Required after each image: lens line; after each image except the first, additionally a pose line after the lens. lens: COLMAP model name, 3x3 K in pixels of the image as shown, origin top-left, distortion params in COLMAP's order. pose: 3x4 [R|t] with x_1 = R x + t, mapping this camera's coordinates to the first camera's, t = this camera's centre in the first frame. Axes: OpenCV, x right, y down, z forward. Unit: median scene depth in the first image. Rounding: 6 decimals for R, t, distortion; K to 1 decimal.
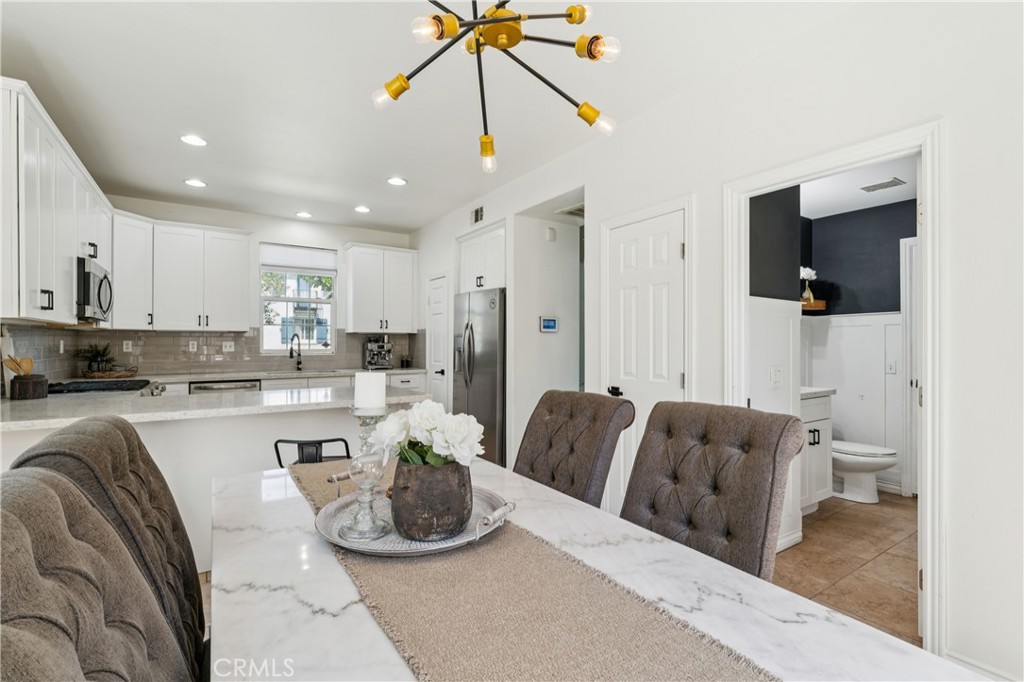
lens RADIAL K [[472.0, 0, 512.0], [0, 472.0, 341.0], [0, 0, 1]] dist [0.001830, 0.000093]
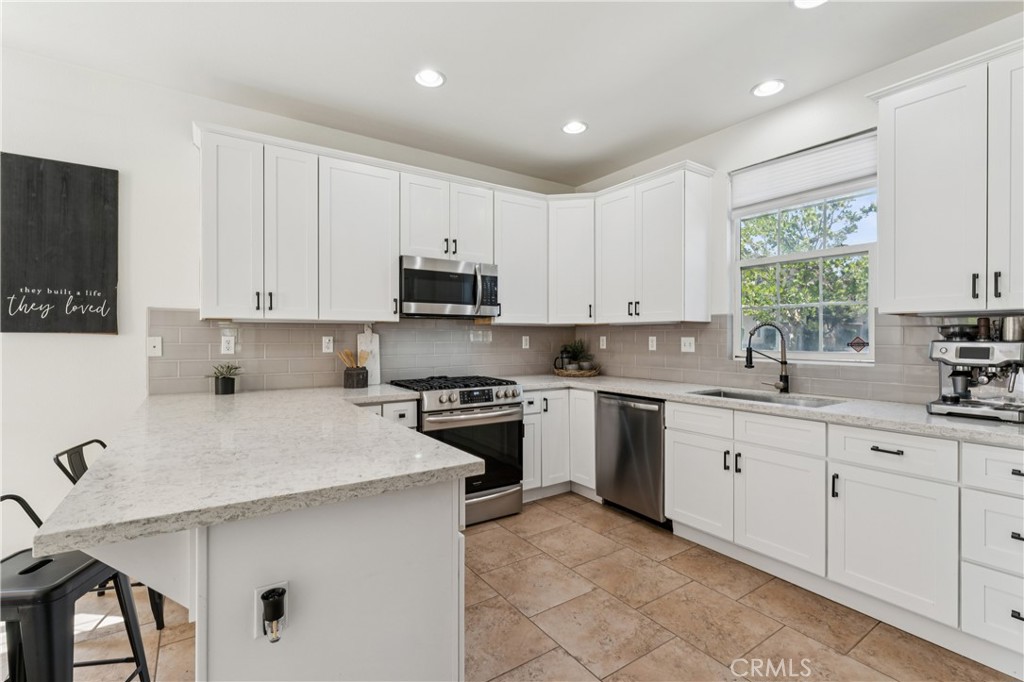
lens RADIAL K [[463.9, 0, 511.9], [0, 463.9, 336.2], [0, 0, 1]] dist [-0.003231, 0.001592]
pose [[0.012088, -0.003538, -0.999921, 0.058198], [0.002183, 0.999991, -0.003512, 0.001448], [0.999925, -0.002140, 0.012096, 0.743614]]
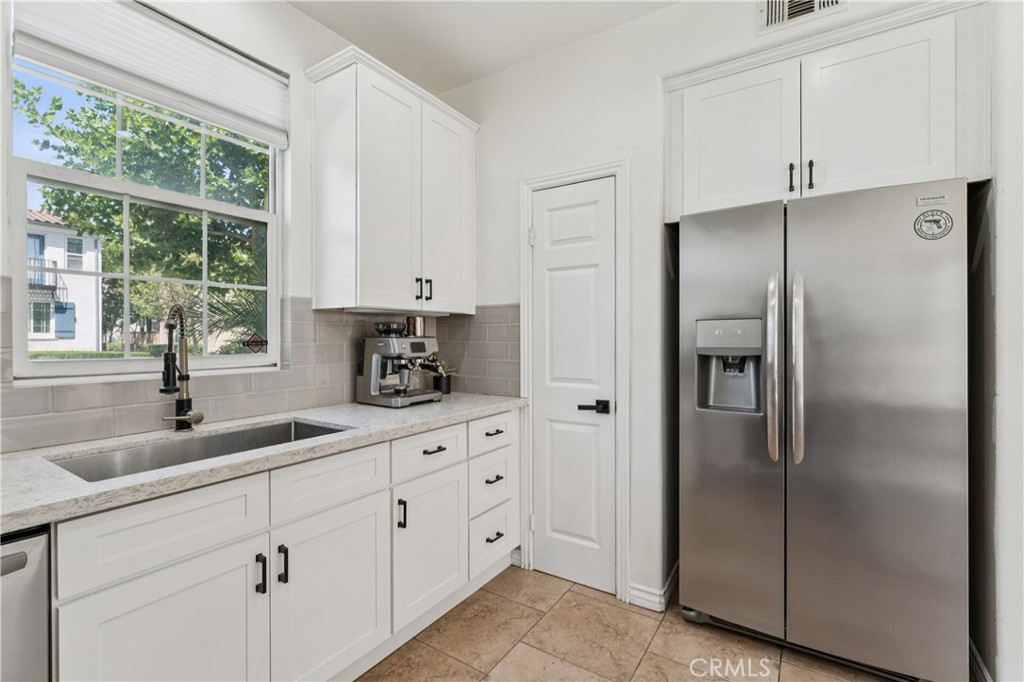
lens RADIAL K [[463.9, 0, 511.9], [0, 463.9, 336.2], [0, 0, 1]] dist [-0.003231, 0.001592]
pose [[0.918304, -0.003830, 0.395857, -0.402136], [0.002466, 0.999989, 0.003955, 0.002710], [-0.395868, -0.002656, 0.918303, 0.693903]]
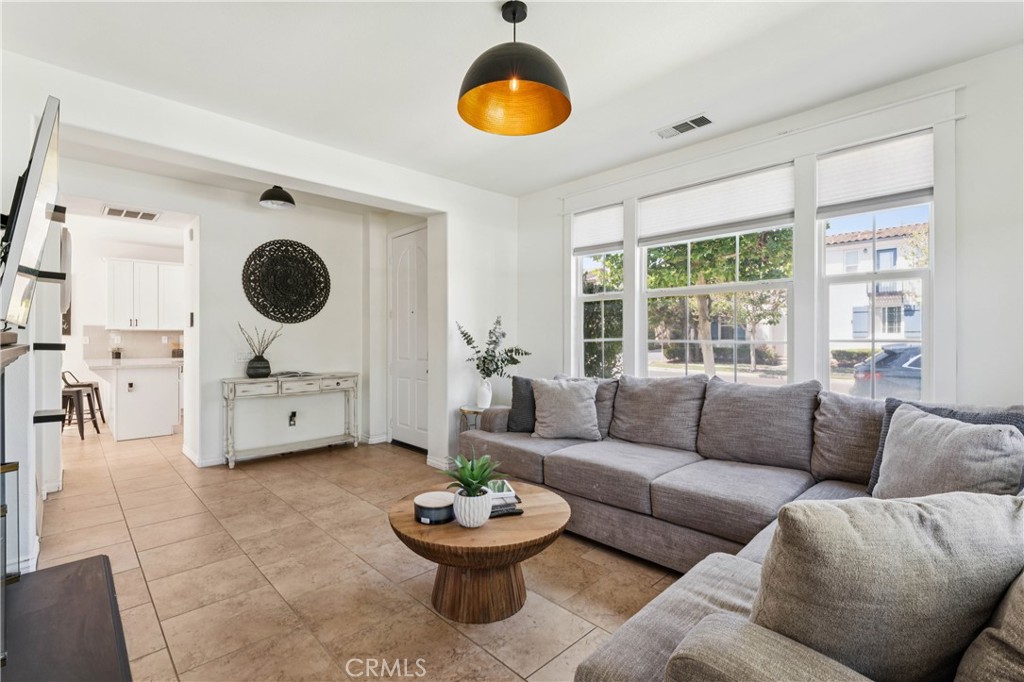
lens RADIAL K [[463.9, 0, 511.9], [0, 463.9, 336.2], [0, 0, 1]] dist [-0.003231, 0.001592]
pose [[0.181235, -0.002635, -0.983436, 1.072223], [0.003286, 0.999992, -0.002074, 0.005428], [0.983434, -0.002855, 0.181243, 1.316881]]
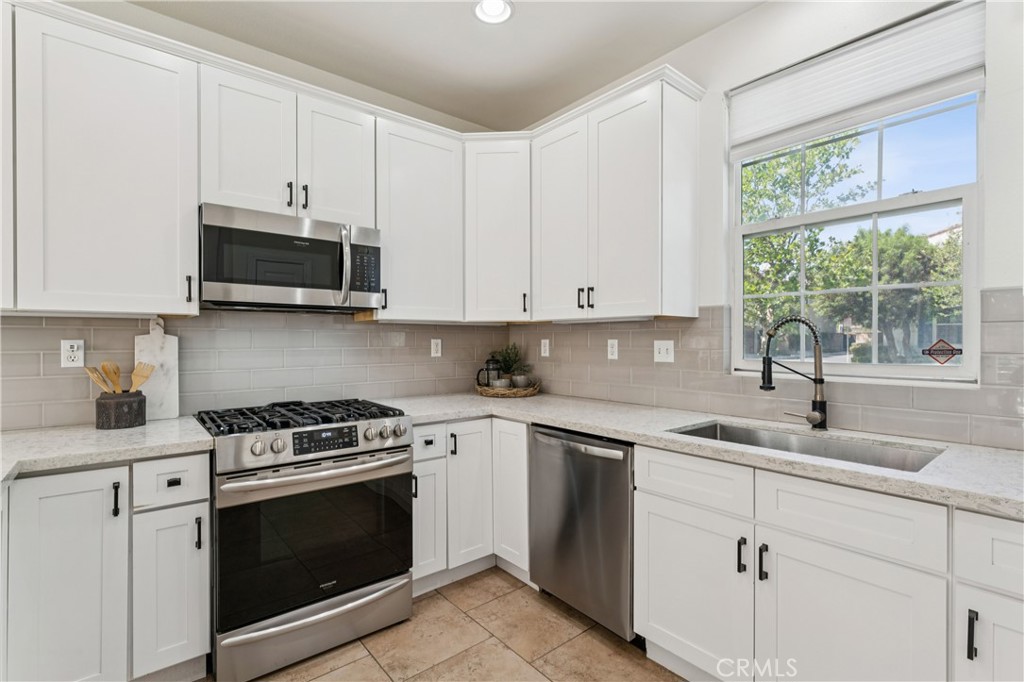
lens RADIAL K [[477.4, 0, 512.0], [0, 477.4, 341.0], [0, 0, 1]] dist [-0.001696, -0.000093]
pose [[0.104110, -0.000418, -0.994566, -0.156110], [0.003460, 0.999994, -0.000058, 0.001249], [0.994560, -0.003435, 0.104110, 0.808111]]
